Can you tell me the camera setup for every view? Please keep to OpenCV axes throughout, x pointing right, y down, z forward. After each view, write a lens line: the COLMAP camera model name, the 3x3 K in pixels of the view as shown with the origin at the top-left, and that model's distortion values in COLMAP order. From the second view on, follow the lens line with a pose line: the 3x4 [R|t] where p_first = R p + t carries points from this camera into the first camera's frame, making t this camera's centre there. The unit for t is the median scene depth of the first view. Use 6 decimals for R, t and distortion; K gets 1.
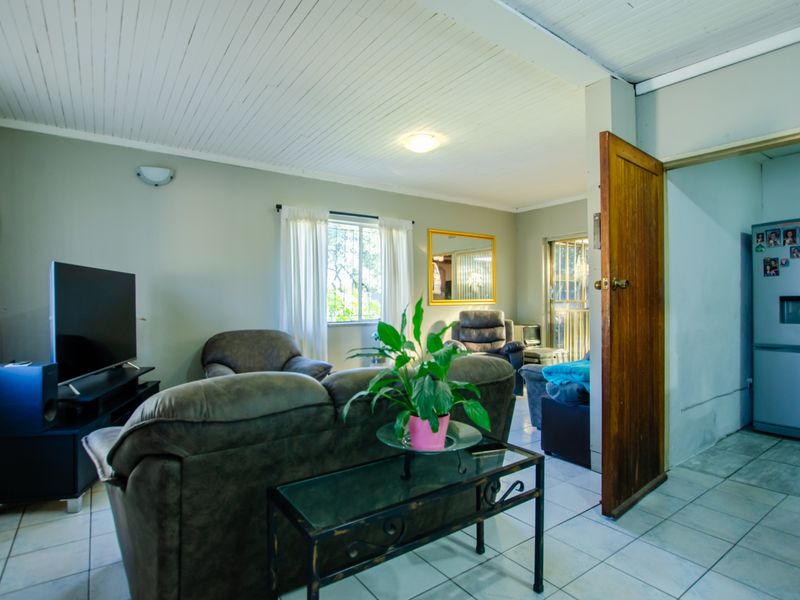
lens RADIAL K [[440.5, 0, 400.0], [0, 440.5, 300.0], [0, 0, 1]] dist [-0.032754, 0.001025]
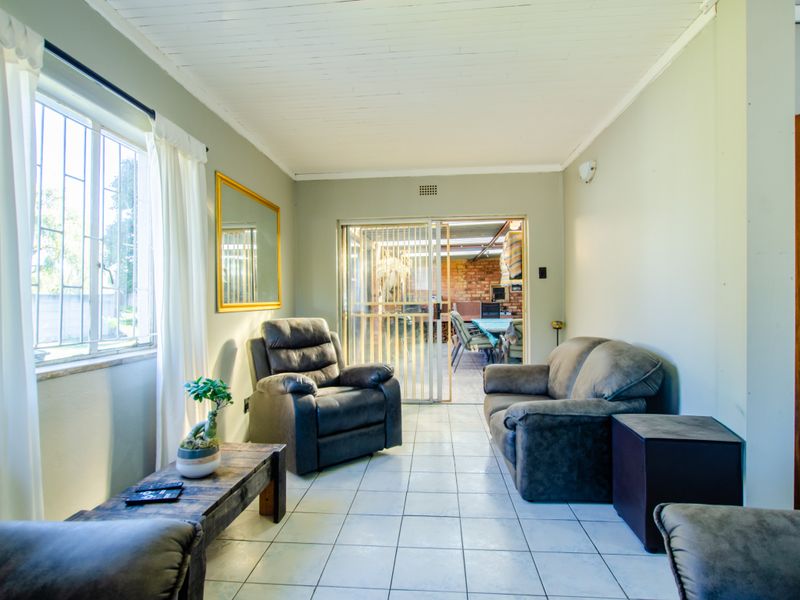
lens RADIAL K [[440.5, 0, 400.0], [0, 440.5, 300.0], [0, 0, 1]] dist [-0.032754, 0.001025]
pose [[0.653146, -0.000855, 0.757231, -0.198723], [0.007035, 0.999963, -0.004939, 0.001080], [-0.757199, 0.008554, 0.653128, 0.490965]]
